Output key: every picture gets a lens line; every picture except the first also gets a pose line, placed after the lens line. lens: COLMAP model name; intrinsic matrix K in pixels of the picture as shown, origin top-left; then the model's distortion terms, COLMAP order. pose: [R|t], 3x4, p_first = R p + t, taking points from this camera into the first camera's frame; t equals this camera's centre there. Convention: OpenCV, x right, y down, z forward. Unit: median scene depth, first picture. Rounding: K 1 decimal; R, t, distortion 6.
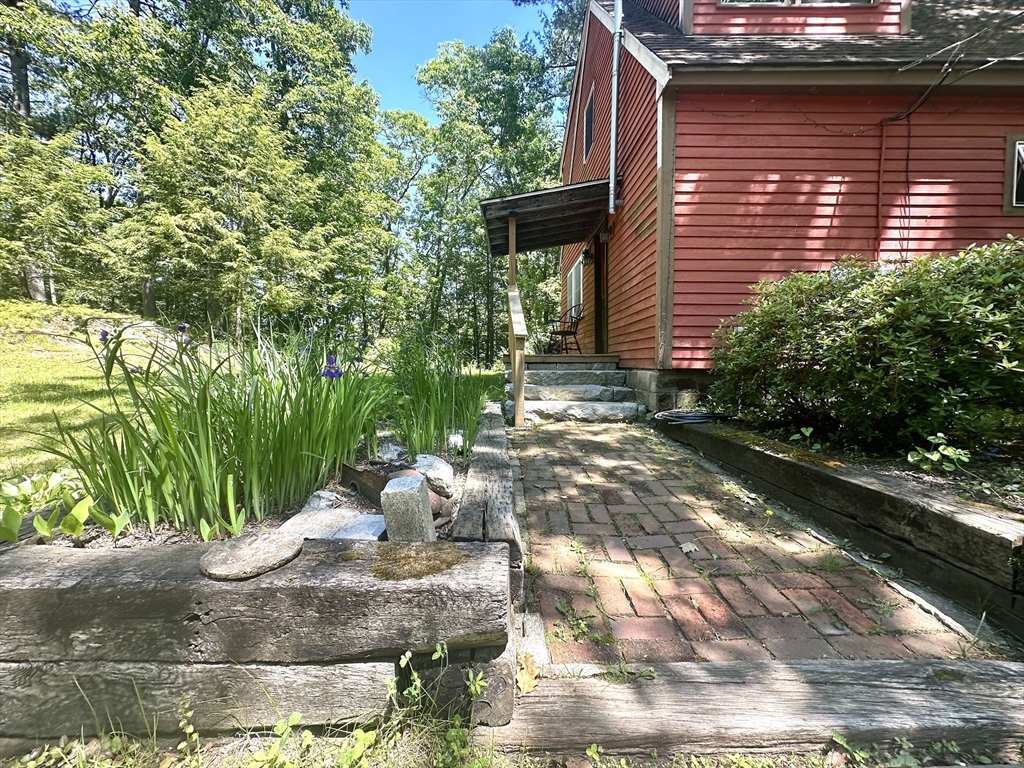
lens RADIAL K [[408.1, 0, 510.3], [0, 408.1, 387.6], [0, 0, 1]] dist [-0.001273, 0.000055]
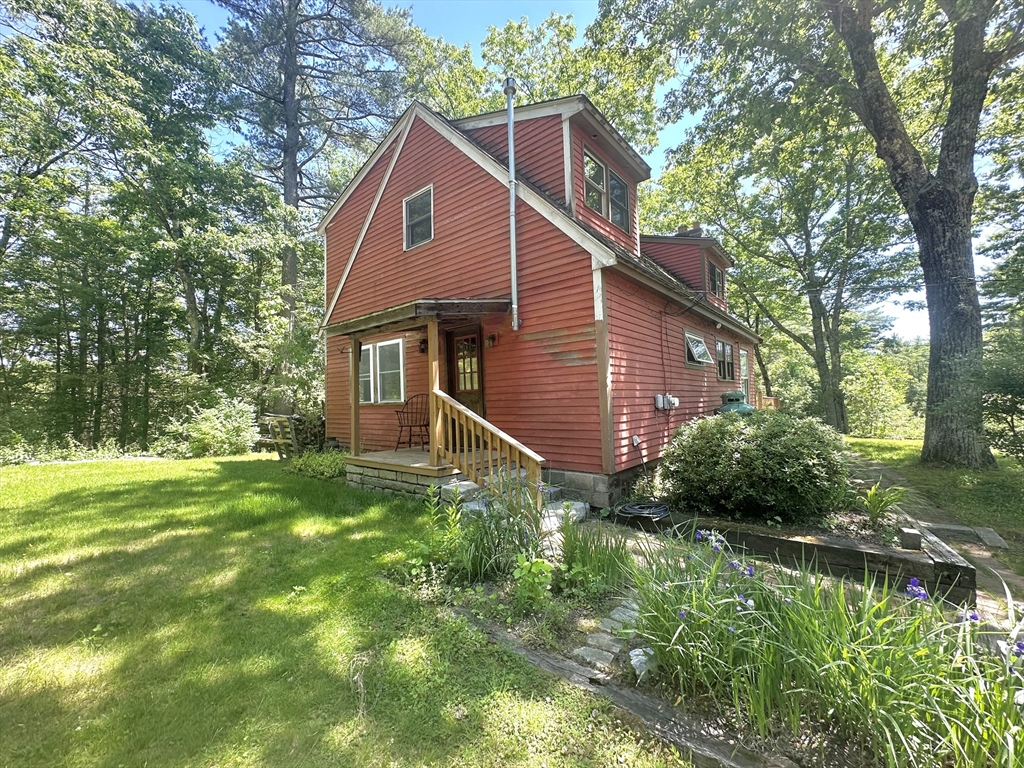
lens RADIAL K [[408.1, 0, 507.5], [0, 408.1, 384.6], [0, 0, 1]] dist [-0.001273, 0.000055]
pose [[0.645313, 0.013378, 0.763801, -0.707010], [0.074622, 0.993961, -0.080455, -0.209486], [-0.760265, 0.108915, 0.640418, 0.346048]]
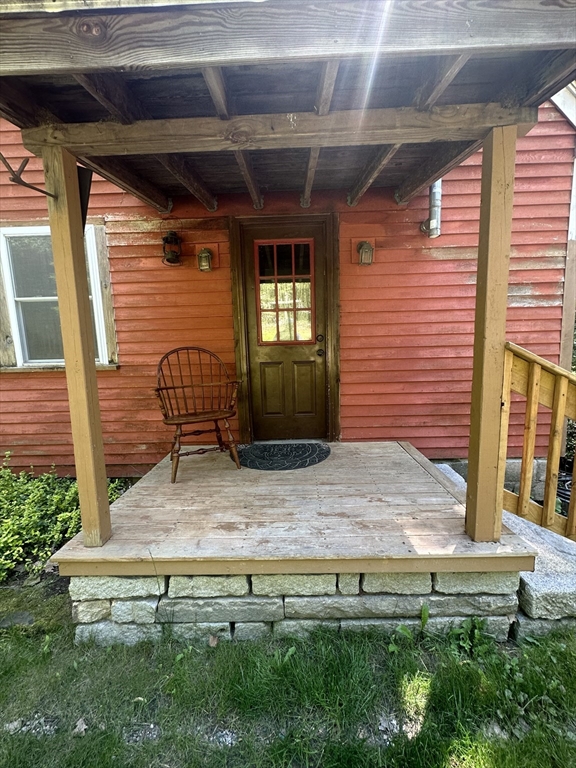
lens RADIAL K [[306.1, 0, 290.0], [0, 306.1, 381.9], [0, 0, 1]] dist [-0.001273, 0.000055]
pose [[0.029903, -0.121202, 0.992177, -0.305813], [0.085963, 0.989255, 0.118255, -0.308369], [-0.995850, 0.081754, 0.040001, 1.368316]]
